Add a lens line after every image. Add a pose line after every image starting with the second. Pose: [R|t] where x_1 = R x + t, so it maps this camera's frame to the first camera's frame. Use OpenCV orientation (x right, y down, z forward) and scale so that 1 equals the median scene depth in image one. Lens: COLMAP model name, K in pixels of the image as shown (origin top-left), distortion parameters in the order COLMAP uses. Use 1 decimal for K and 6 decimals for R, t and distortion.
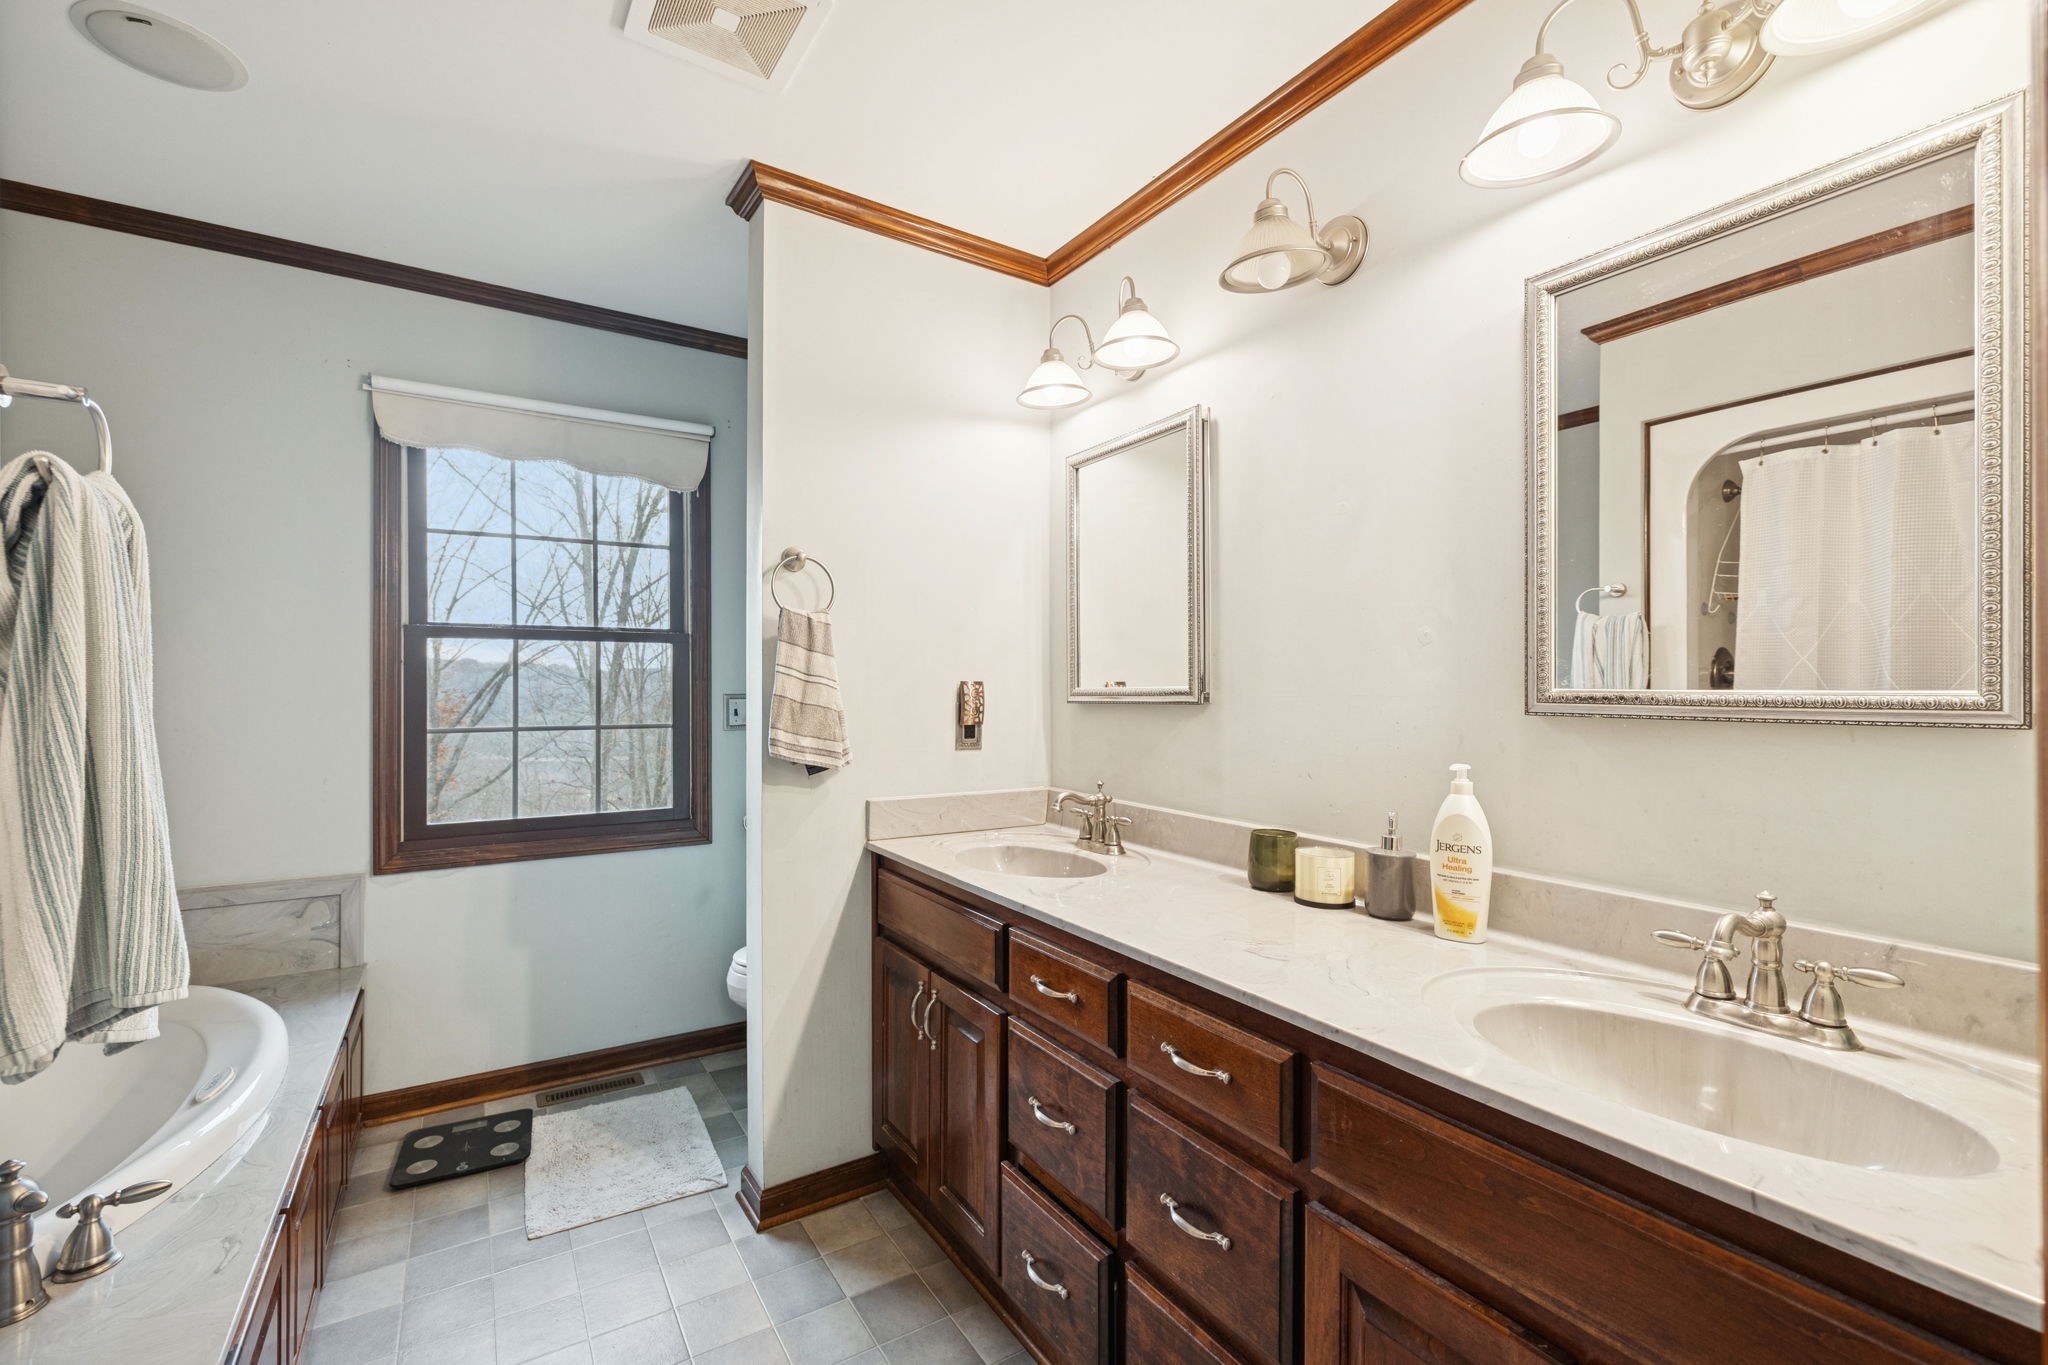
lens RADIAL K [[868.5, 0, 1016.9], [0, 868.5, 687.3], [0, 0, 1]] dist [0.002550, 0.000004]
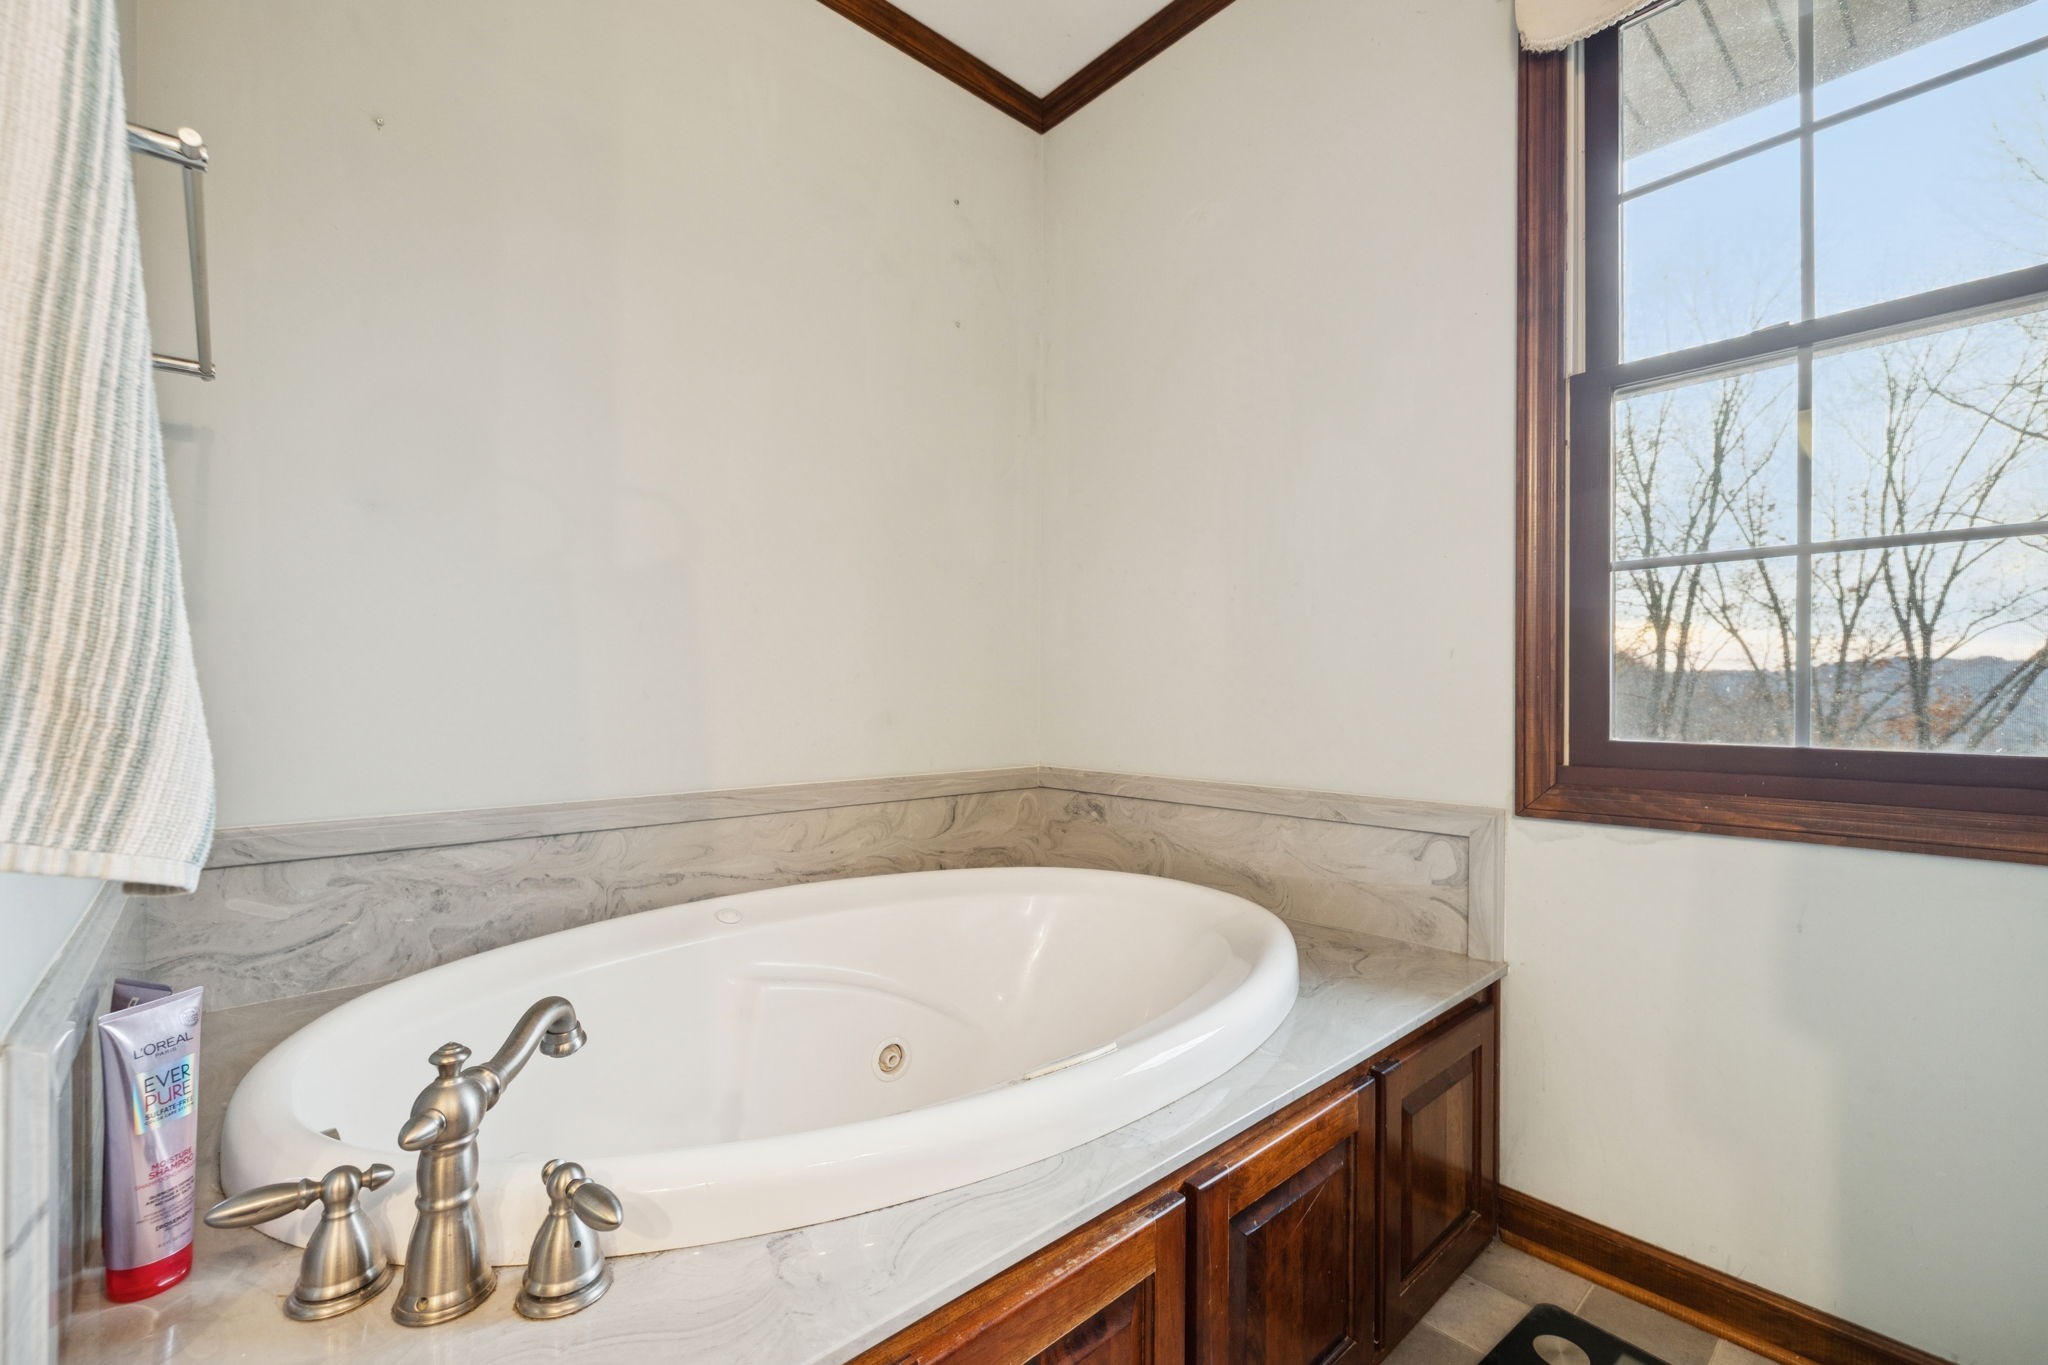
lens RADIAL K [[868.5, 0, 1015.7], [0, 868.5, 692.9], [0, 0, 1]] dist [0.002550, 0.000004]
pose [[0.167520, 0.002087, -0.985867, -0.221639], [-0.000698, 0.999998, 0.001998, 0.132625], [0.985868, 0.000353, 0.167521, 0.571040]]
